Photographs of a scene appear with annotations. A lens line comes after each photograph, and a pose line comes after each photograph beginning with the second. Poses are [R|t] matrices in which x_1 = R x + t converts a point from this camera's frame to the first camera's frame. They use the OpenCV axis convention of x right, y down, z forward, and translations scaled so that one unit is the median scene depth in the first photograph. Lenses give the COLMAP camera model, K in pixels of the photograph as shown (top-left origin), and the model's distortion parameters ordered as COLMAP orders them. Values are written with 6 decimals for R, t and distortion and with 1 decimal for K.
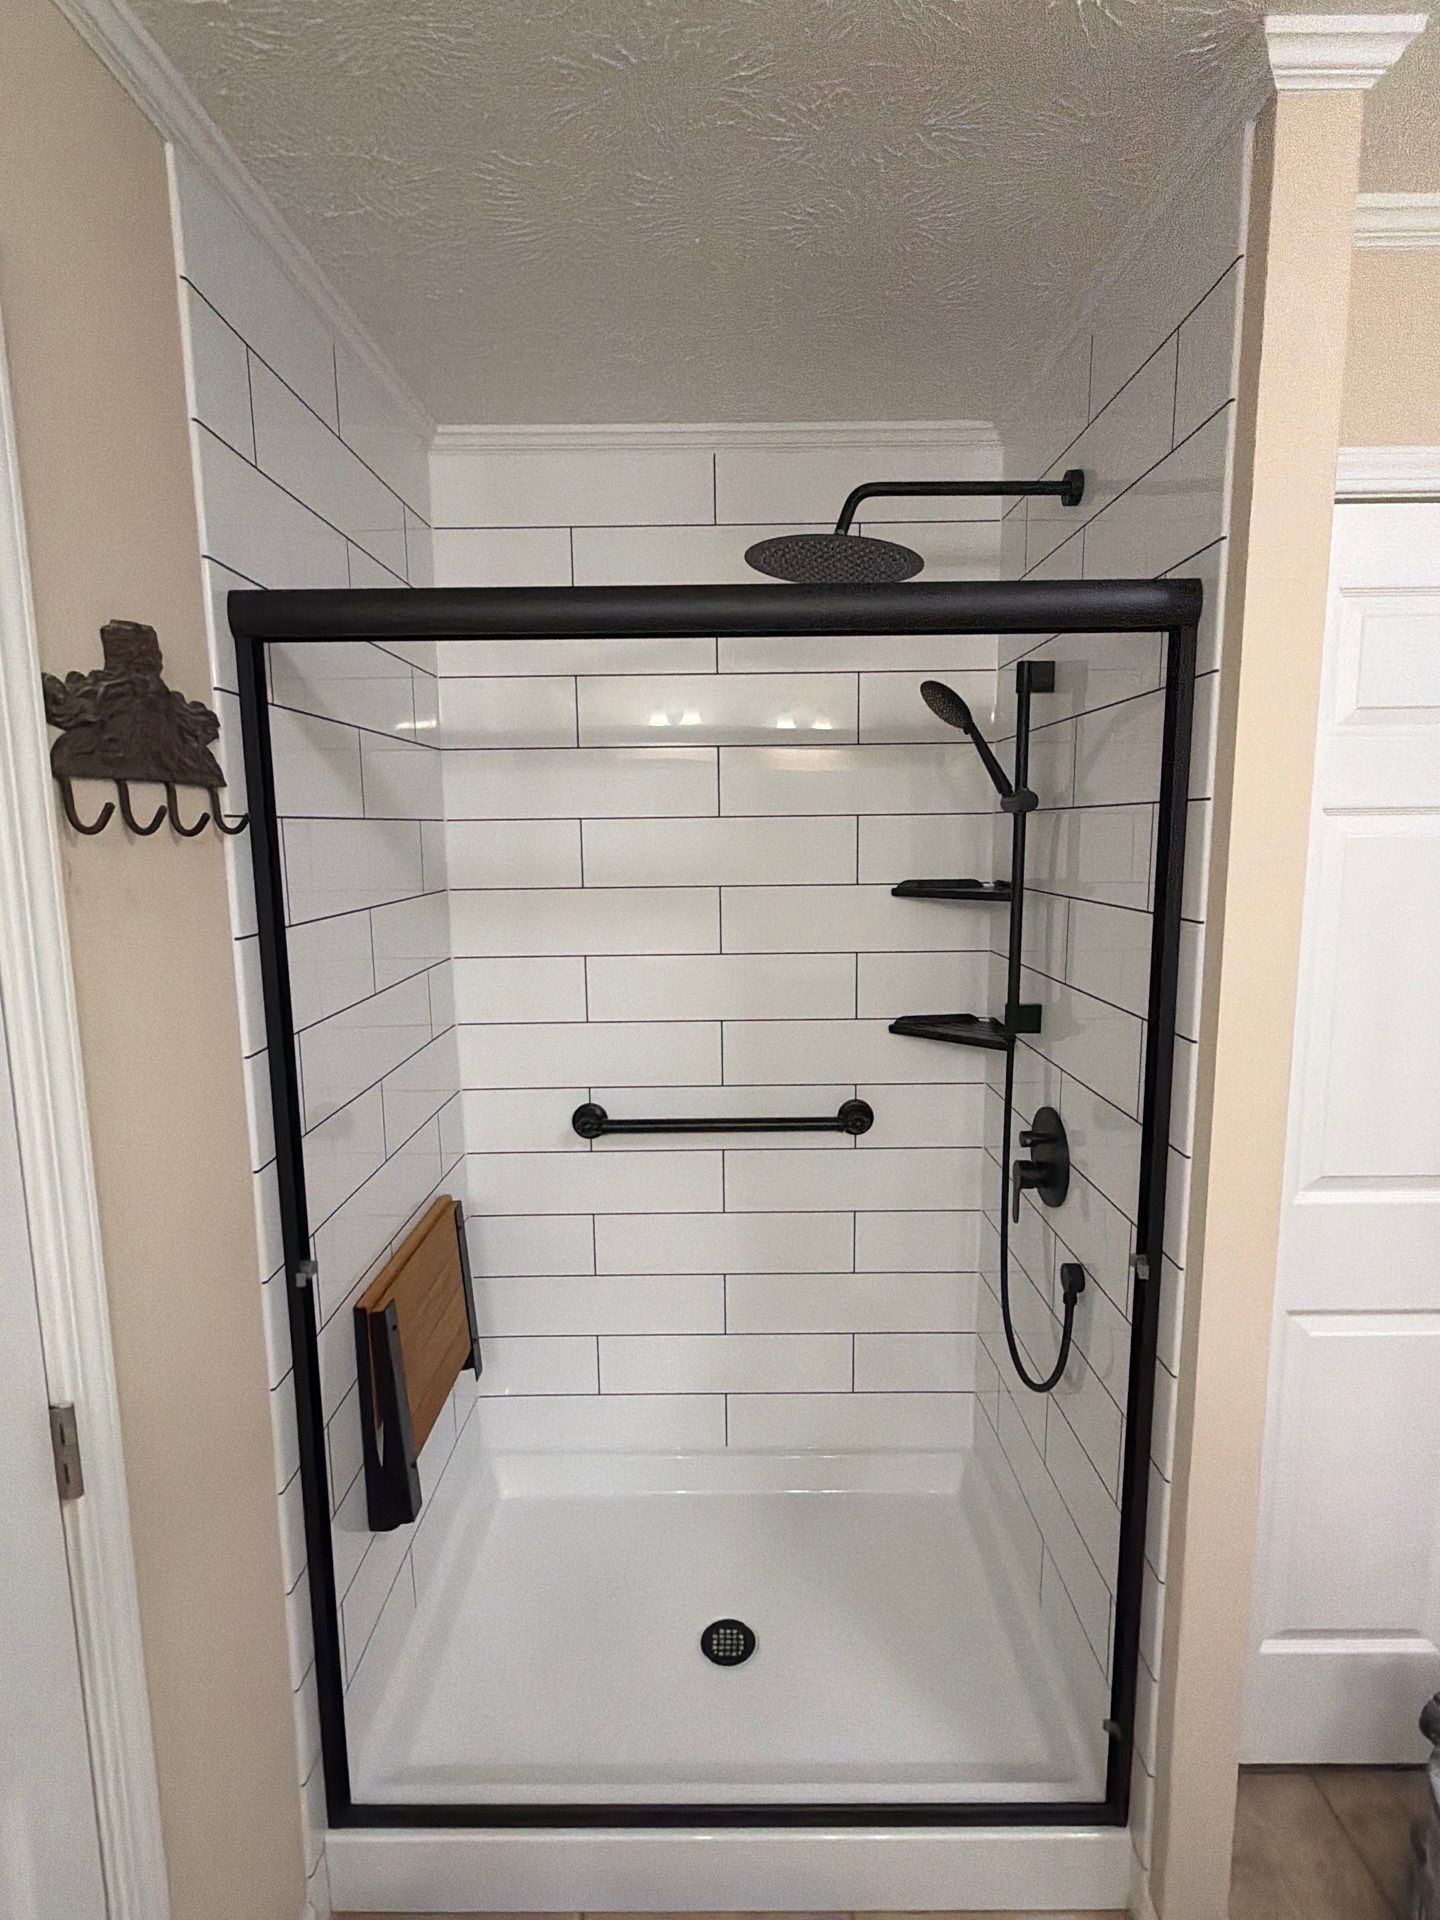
lens RADIAL K [[949.2, 0, 721.2], [0, 949.2, 957.6], [0, 0, 1]] dist [-0.002307, 0.000380]
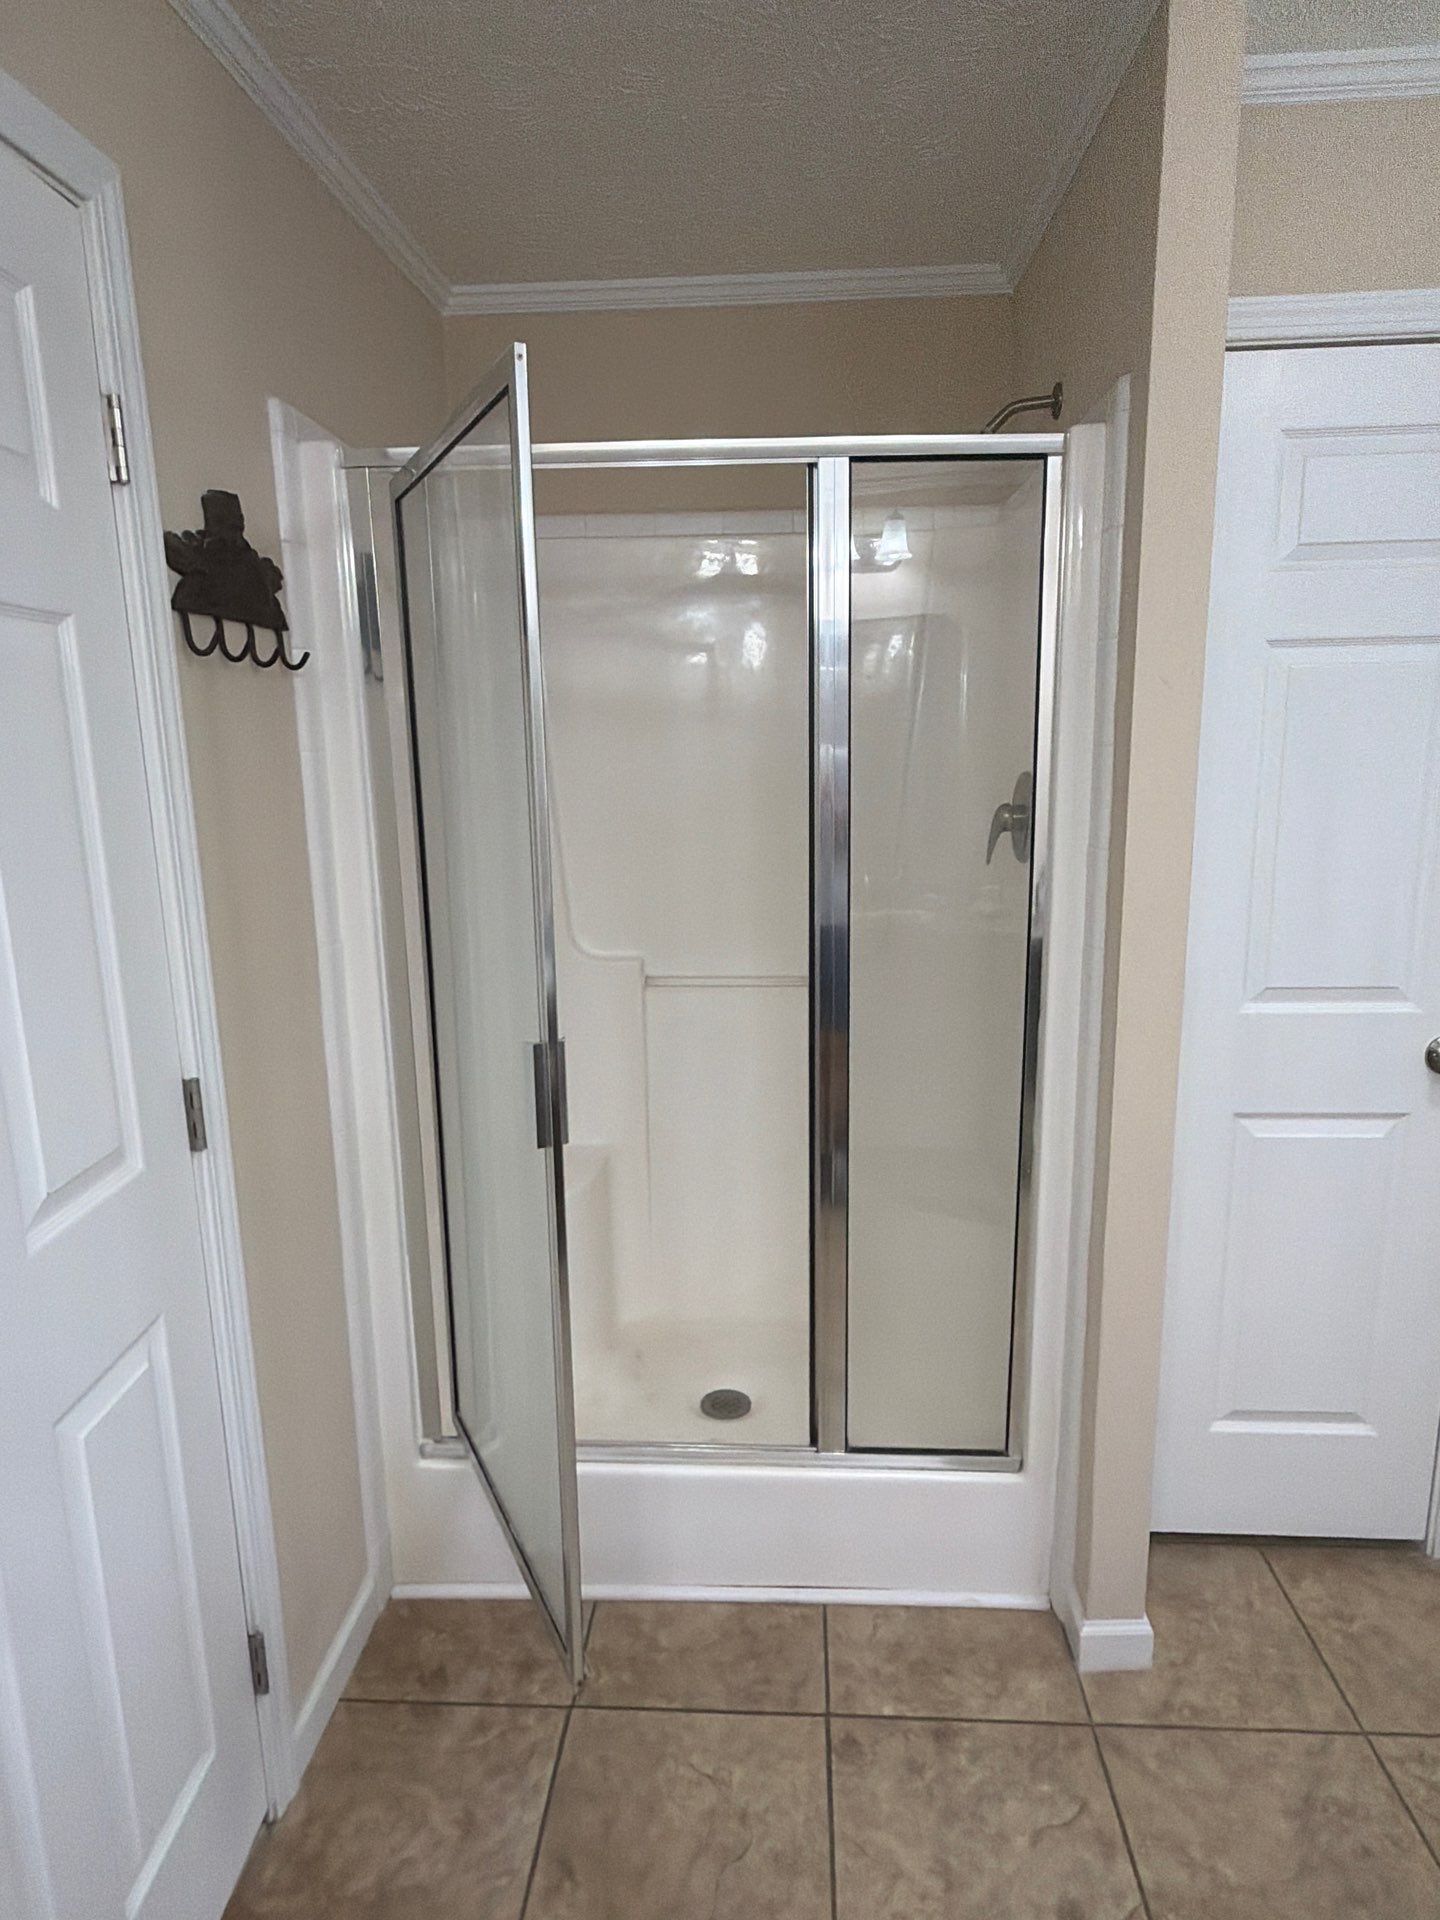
lens RADIAL K [[1148.0, 0, 717.8], [0, 1148.0, 953.9], [0, 0, 1]] dist [-0.001837, 0.001026]
pose [[0.997936, 0.002942, -0.064150, 0.092056], [0.000856, 0.998252, 0.059101, 0.114317], [0.064211, -0.059034, 0.996189, -0.342429]]
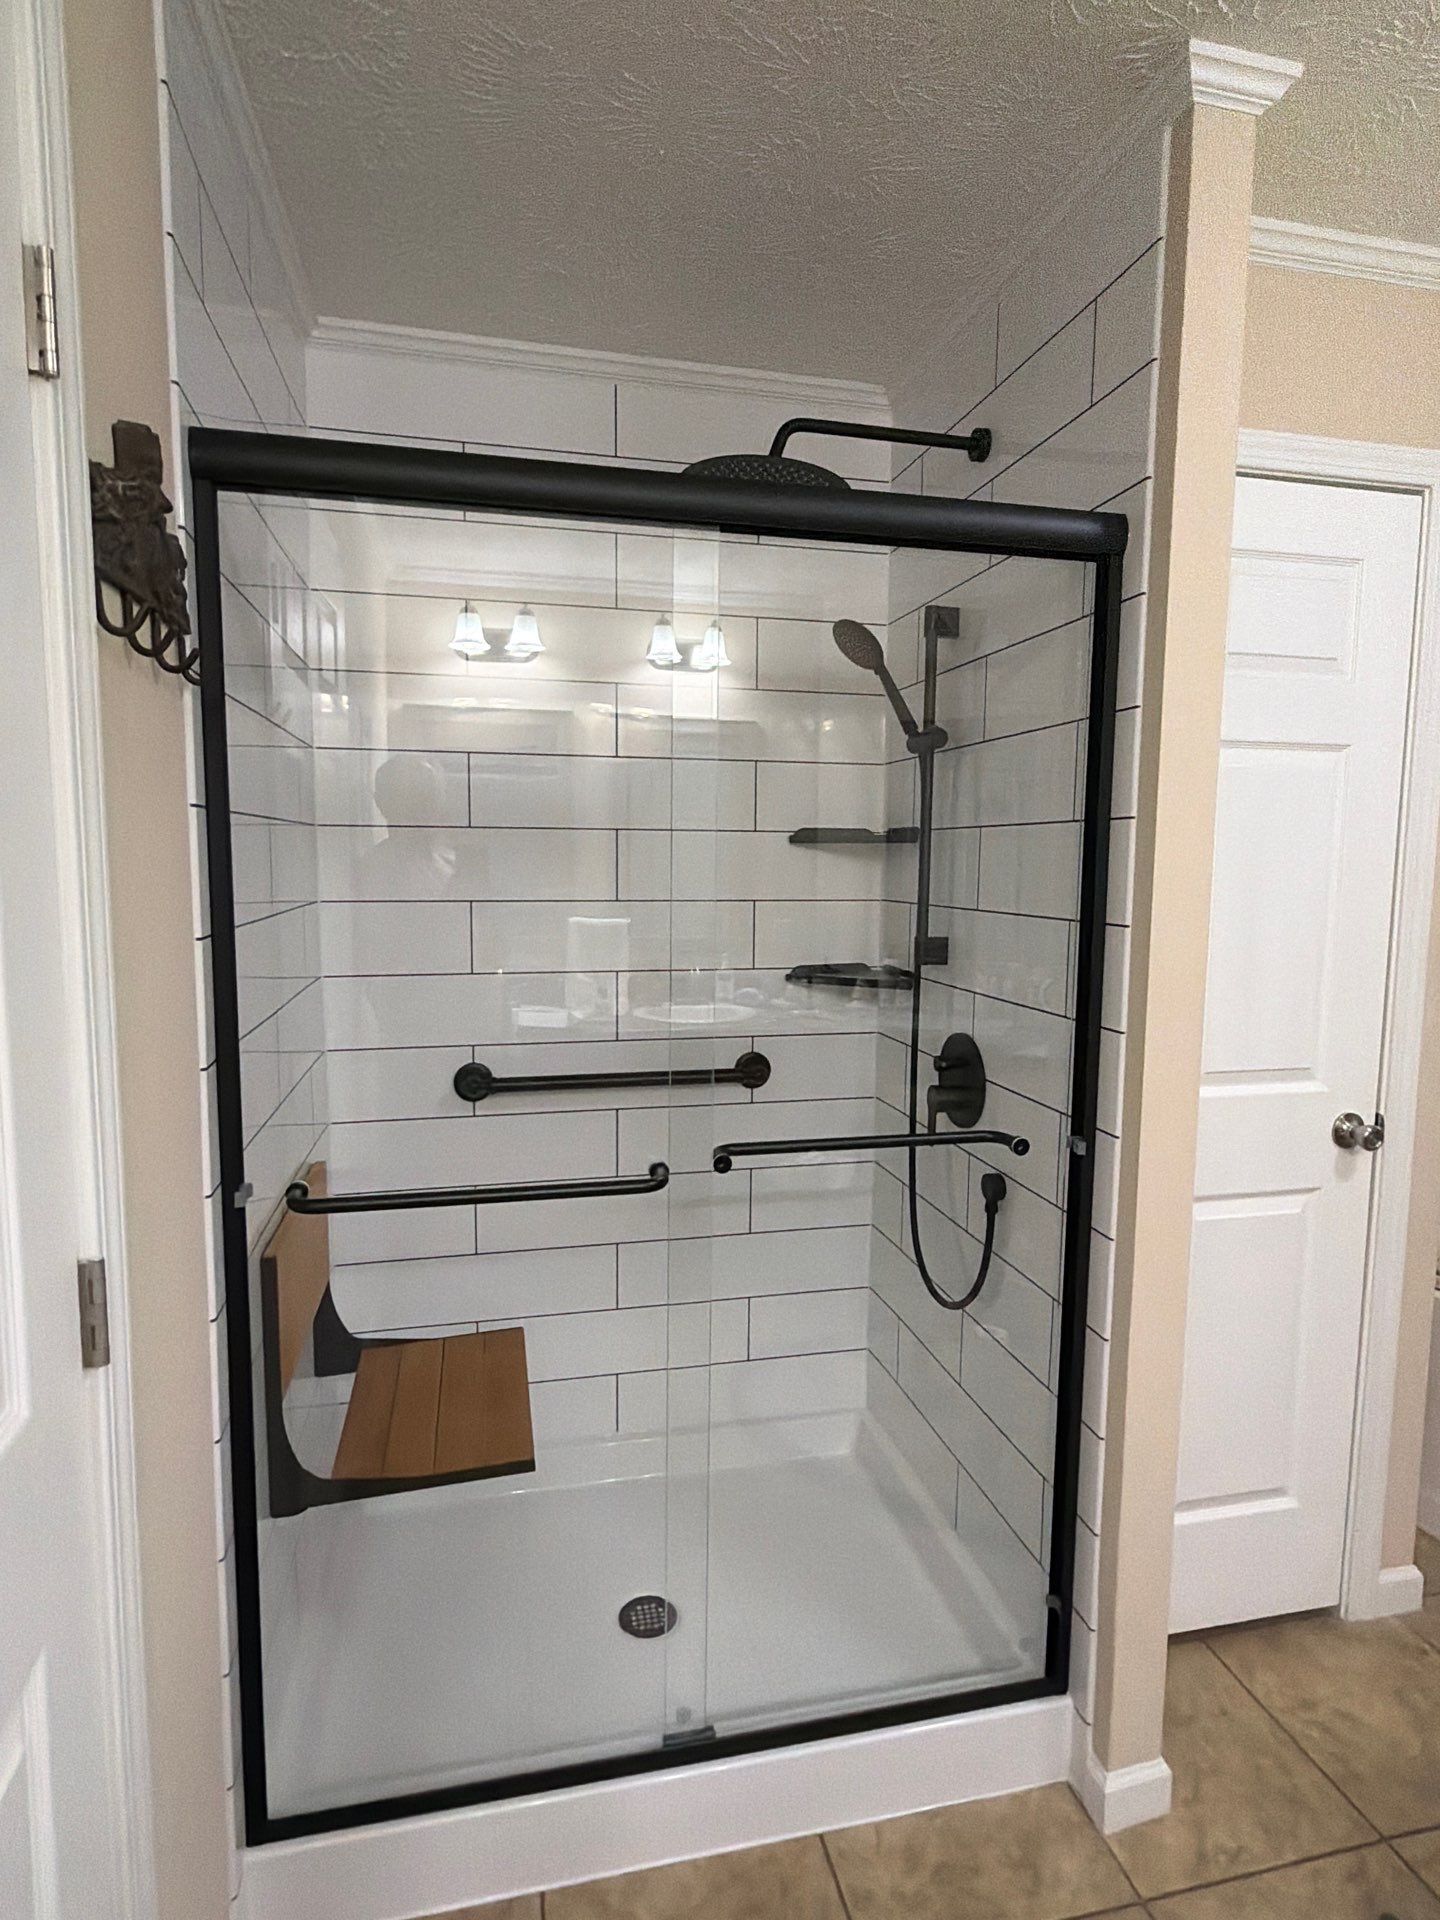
lens RADIAL K [[1040.6, 0, 724.4], [0, 1040.6, 957.9], [0, 0, 1]] dist [-0.004138, 0.002307]
pose [[0.972901, -0.002357, 0.231208, -0.197920], [0.011120, 0.999268, -0.036603, 0.134714], [-0.230952, 0.038182, 0.972216, -0.060966]]
